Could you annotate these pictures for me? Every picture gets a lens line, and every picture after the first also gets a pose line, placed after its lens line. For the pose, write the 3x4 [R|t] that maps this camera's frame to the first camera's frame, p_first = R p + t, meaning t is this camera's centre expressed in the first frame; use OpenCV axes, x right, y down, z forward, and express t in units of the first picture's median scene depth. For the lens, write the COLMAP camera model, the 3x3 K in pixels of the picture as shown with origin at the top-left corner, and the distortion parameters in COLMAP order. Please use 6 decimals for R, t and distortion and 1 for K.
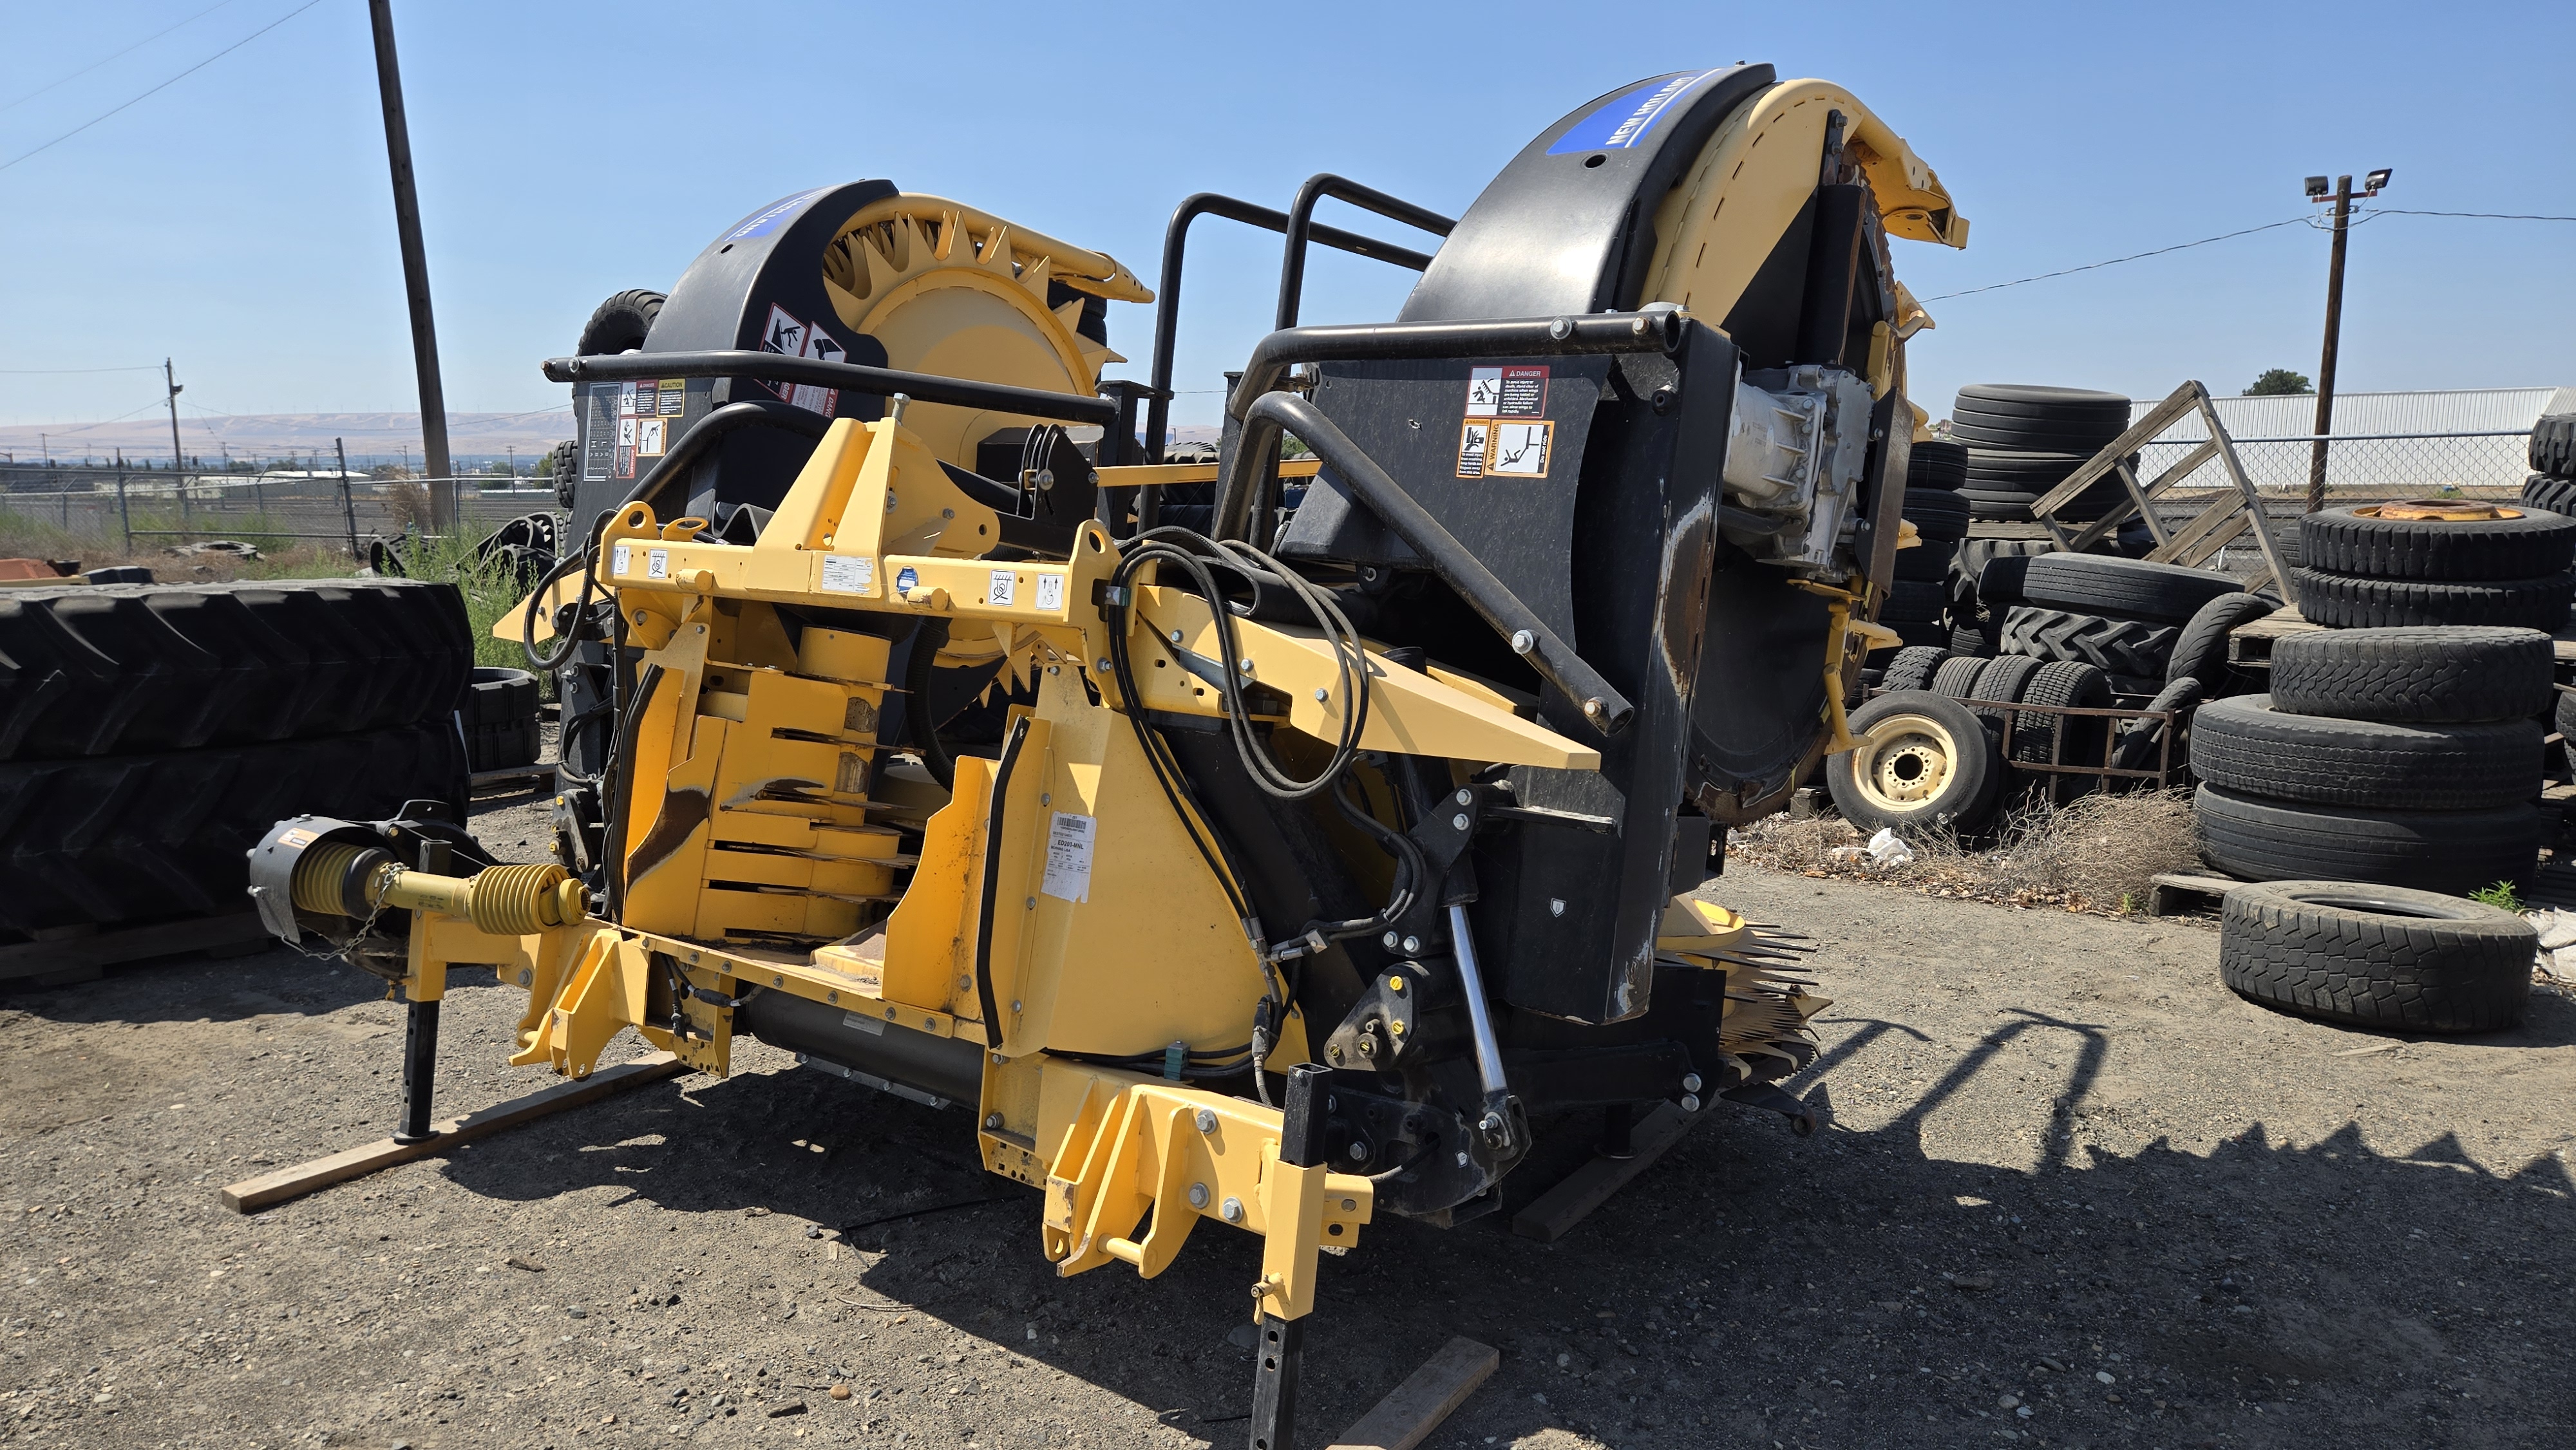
lens RADIAL K [[1732.7, 0, 1277.9], [0, 1732.7, 797.2], [0, 0, 1]] dist [0.080636, -0.084038]
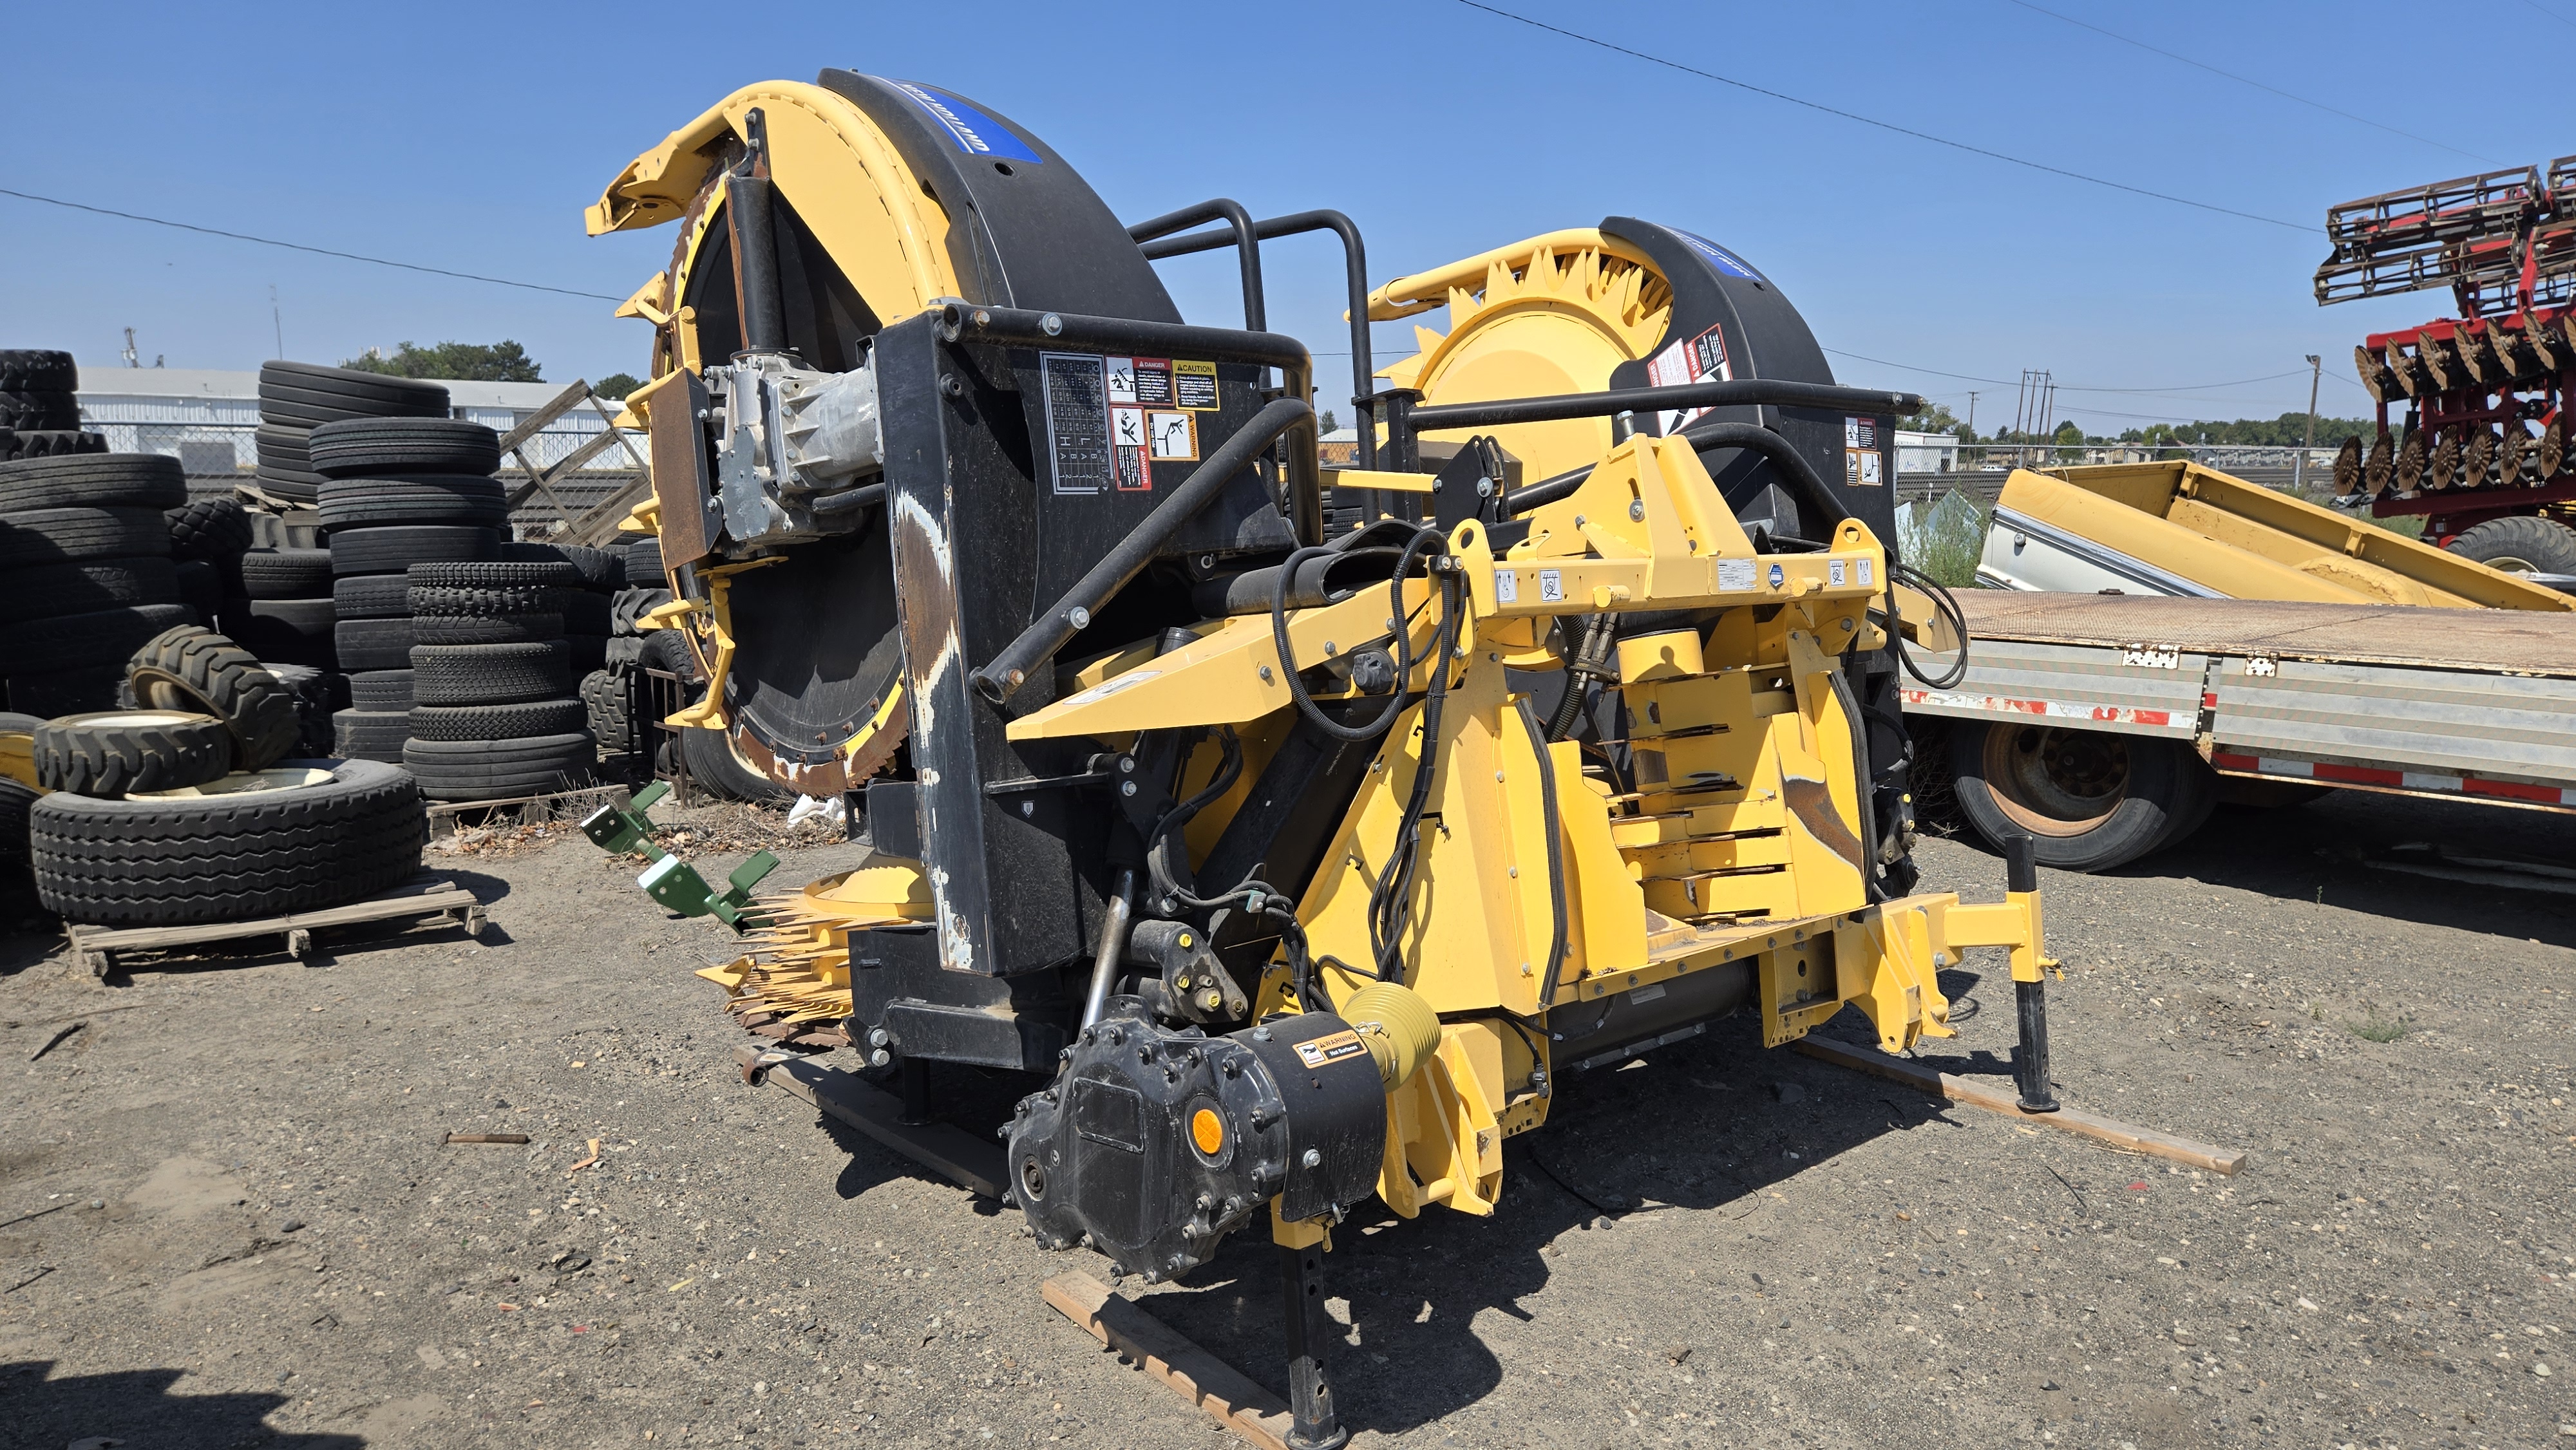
lens RADIAL K [[1732.7, 0, 1277.9], [0, 1732.7, 797.2], [0, 0, 1]] dist [0.080636, -0.084038]
pose [[0.203499, -0.179927, 0.962400, -1.551228], [0.166022, 0.975075, 0.147192, -0.221977], [-0.964896, 0.129826, 0.228299, 1.143730]]
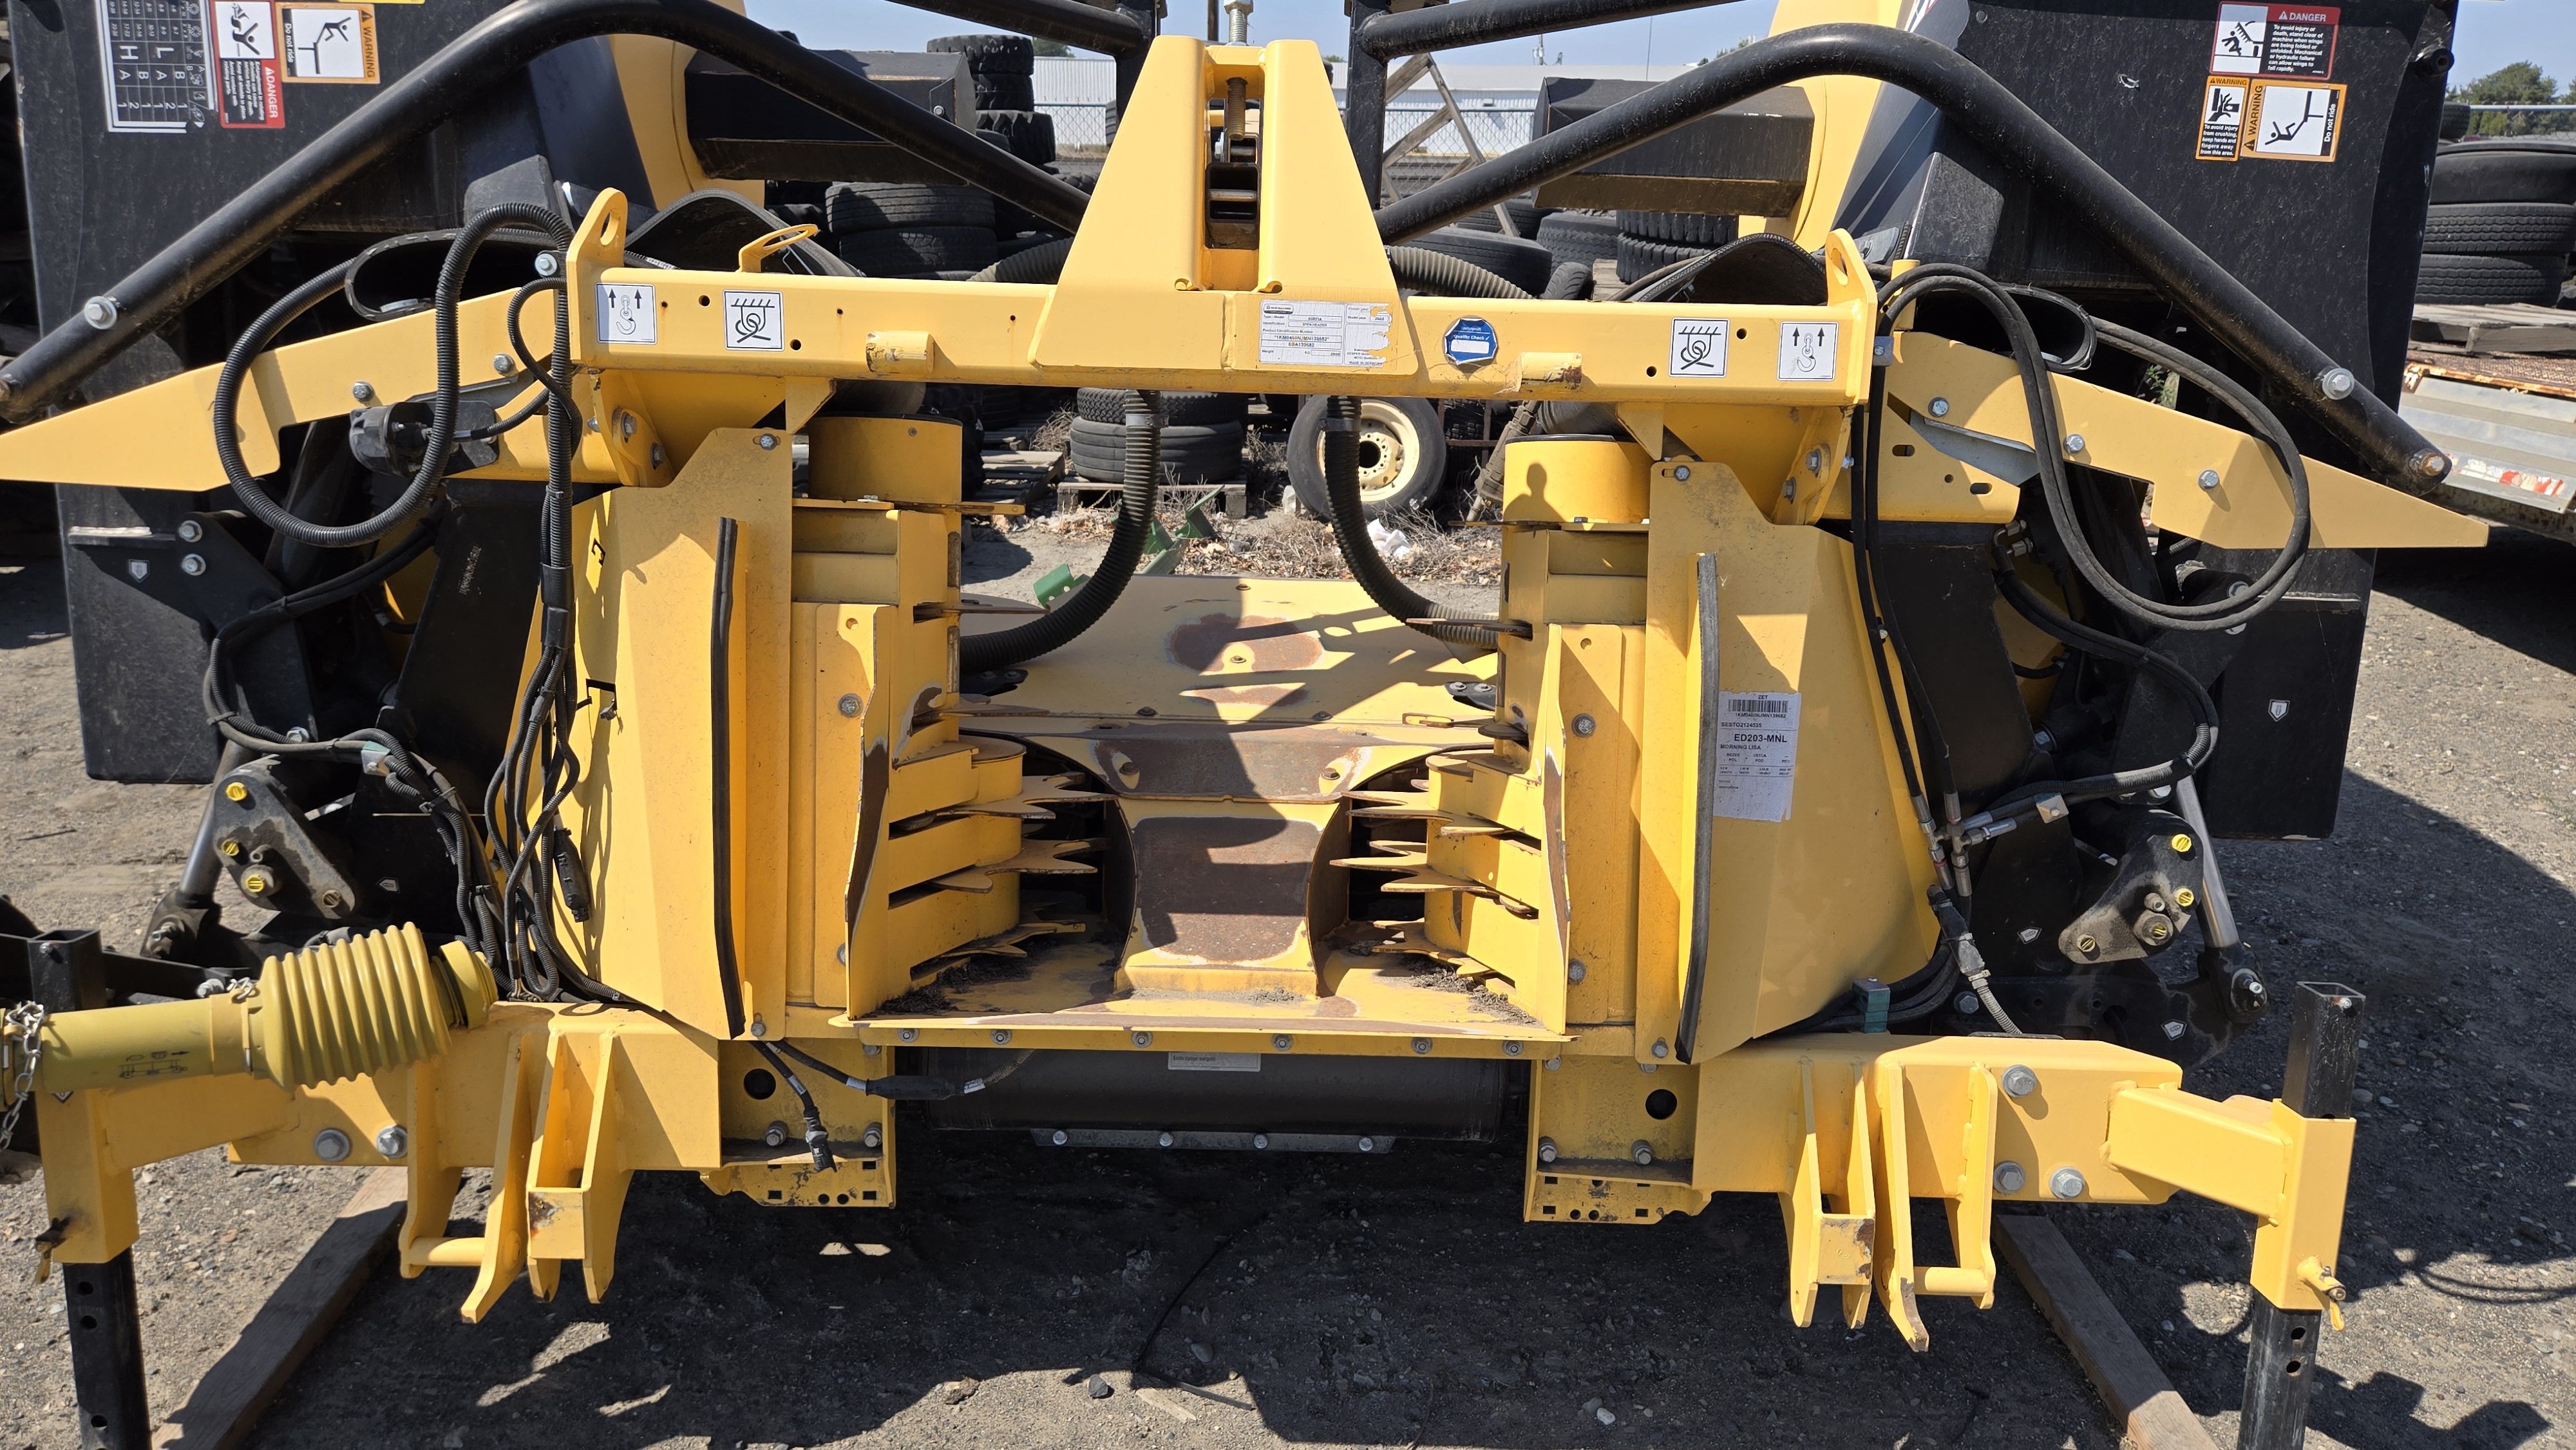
lens RADIAL K [[1710.6, 0, 1288.7], [0, 1710.6, 746.7], [0, 0, 1]] dist [0.082782, -0.074385]
pose [[0.794331, -0.188468, 0.577510, -0.659171], [0.091918, 0.977000, 0.192412, -0.115424], [-0.600490, -0.099755, 0.793385, 0.602819]]
